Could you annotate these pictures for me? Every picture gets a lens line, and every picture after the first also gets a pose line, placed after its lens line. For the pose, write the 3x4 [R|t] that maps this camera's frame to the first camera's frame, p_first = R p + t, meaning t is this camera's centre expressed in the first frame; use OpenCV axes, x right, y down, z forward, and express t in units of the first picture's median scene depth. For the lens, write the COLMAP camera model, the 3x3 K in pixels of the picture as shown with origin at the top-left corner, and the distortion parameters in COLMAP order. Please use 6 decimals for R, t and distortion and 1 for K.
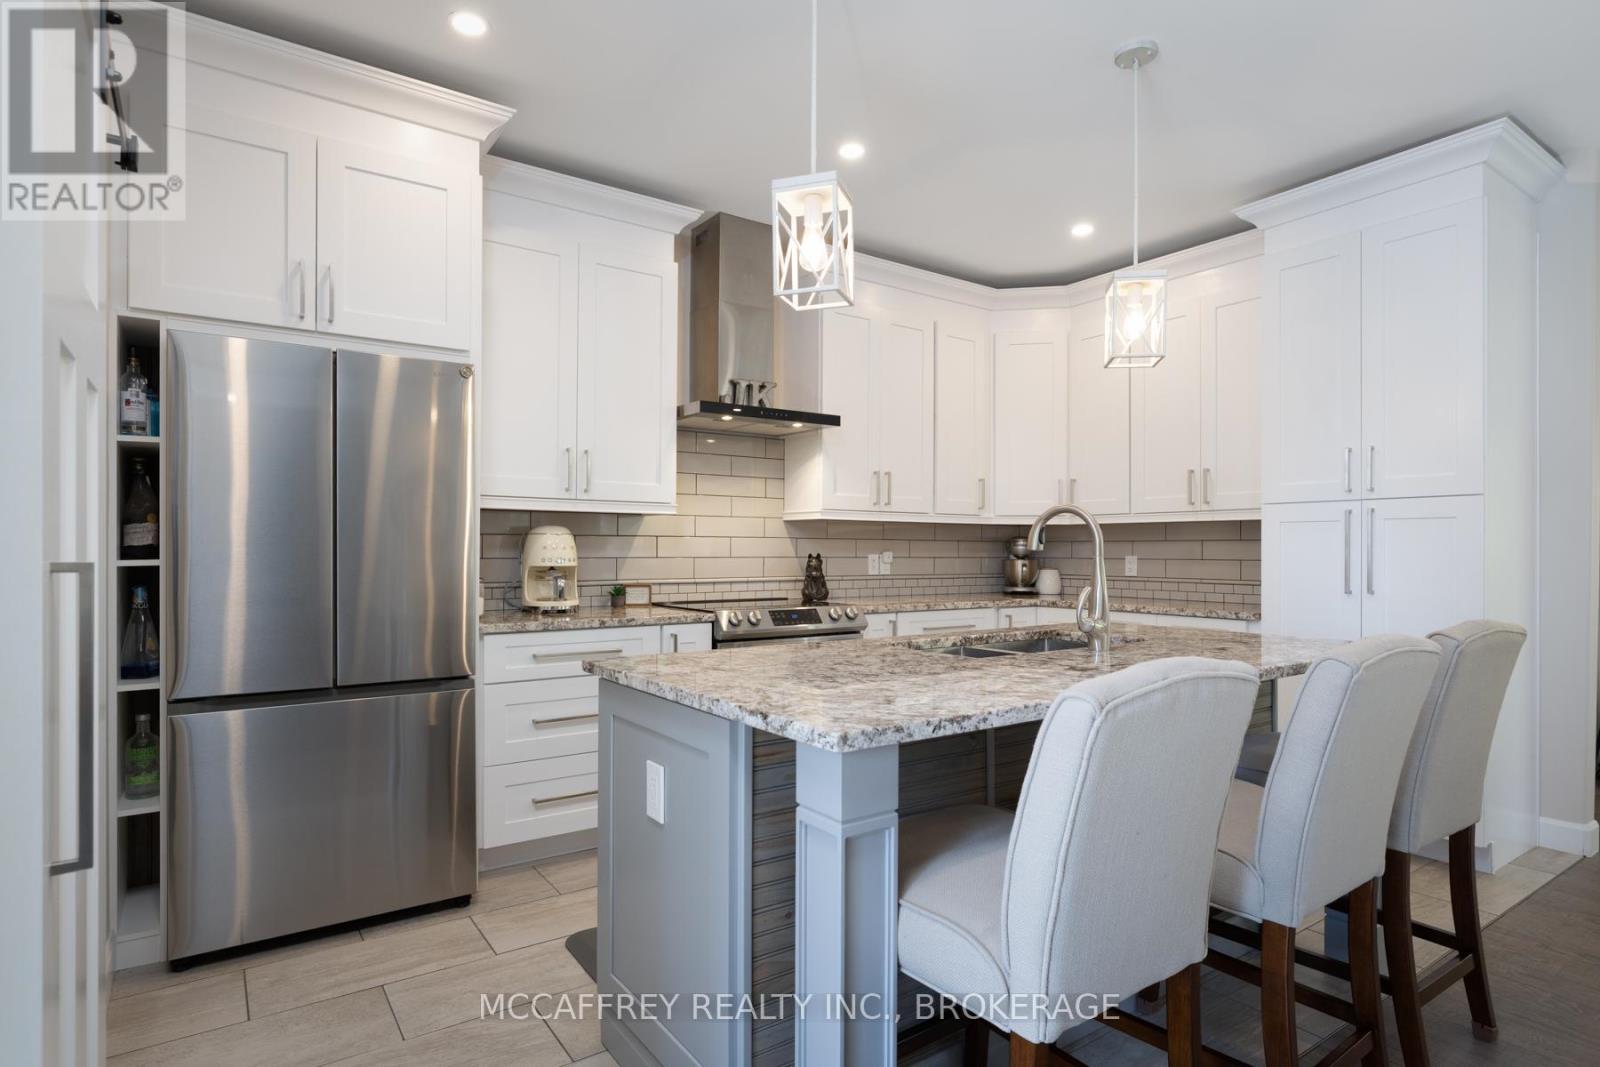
lens RADIAL K [[864.8, 0, 800.0], [0, 864.8, 533.5], [0, 0, 1]] dist [-0.001826, -0.000171]
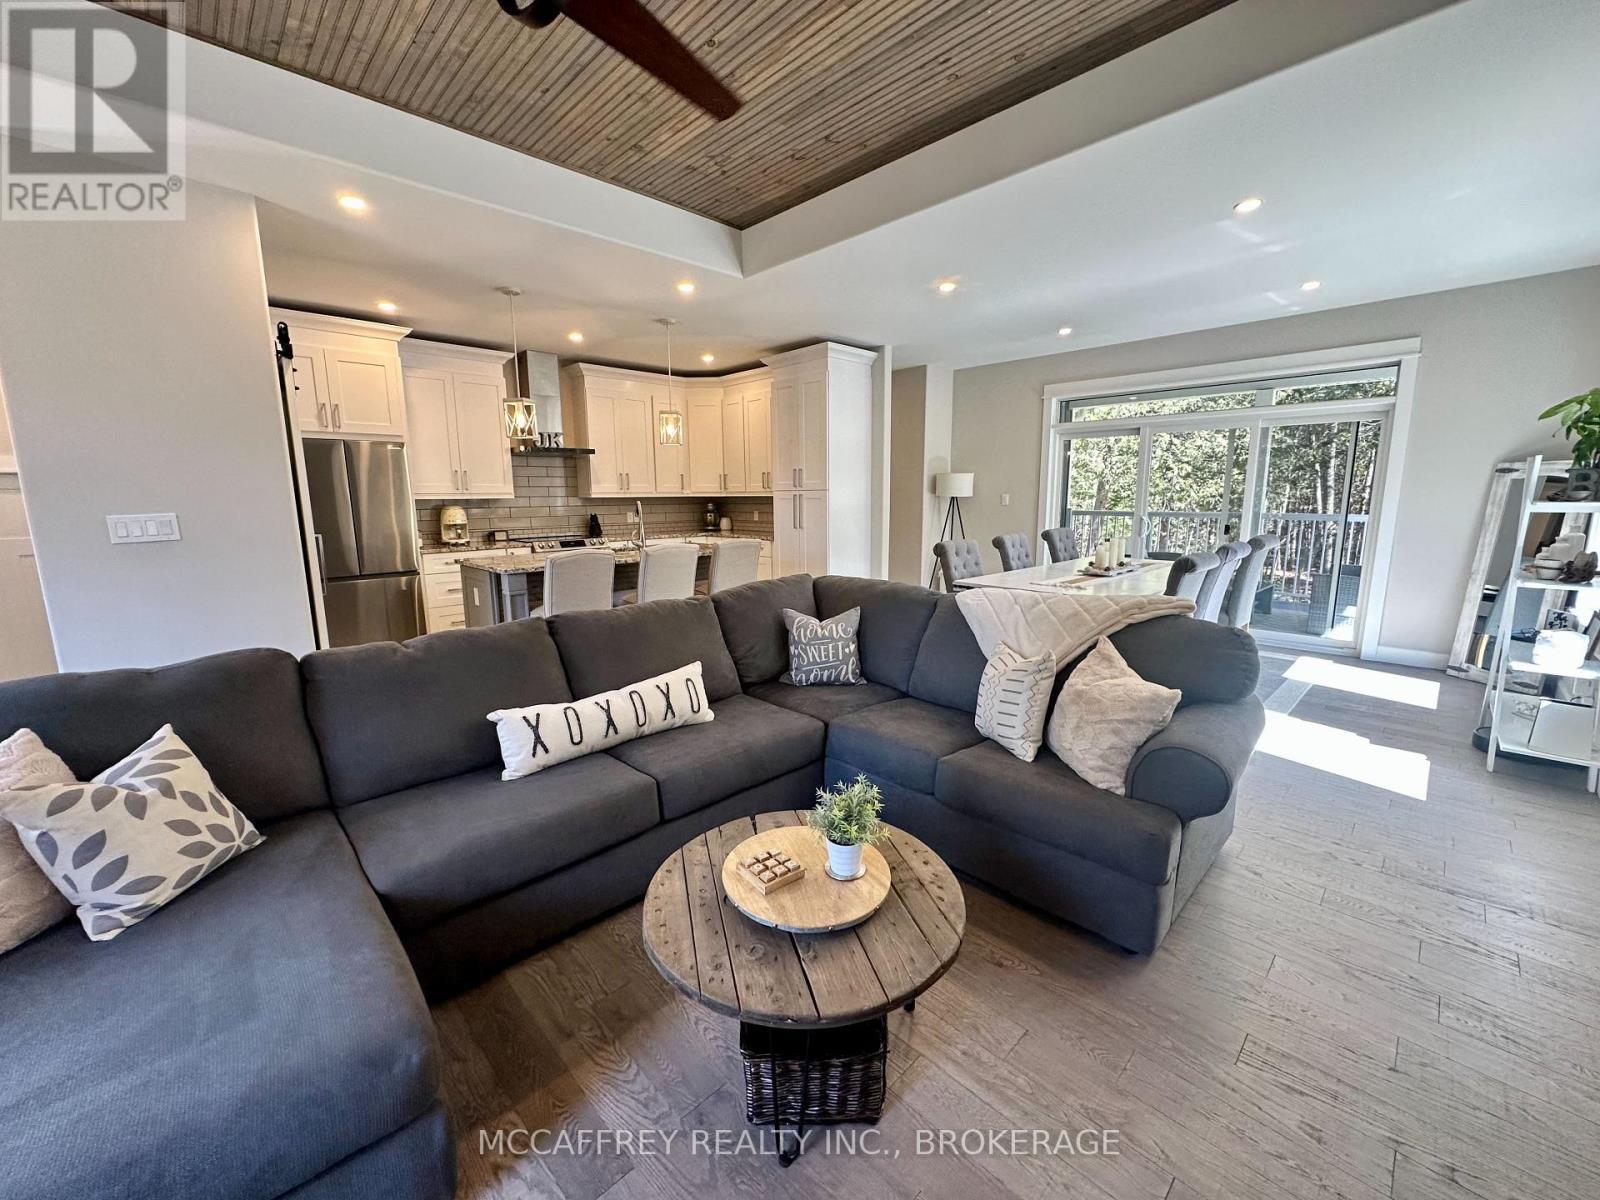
lens RADIAL K [[651.2, 0, 800.0], [0, 651.2, 600.0], [0, 0, 1]] dist [0.020051, 0.000051]
pose [[0.990876, -0.037595, 0.129426, 0.361622], [0.013343, 0.982952, 0.183377, -0.066004], [-0.134113, -0.179977, 0.974486, -0.789988]]
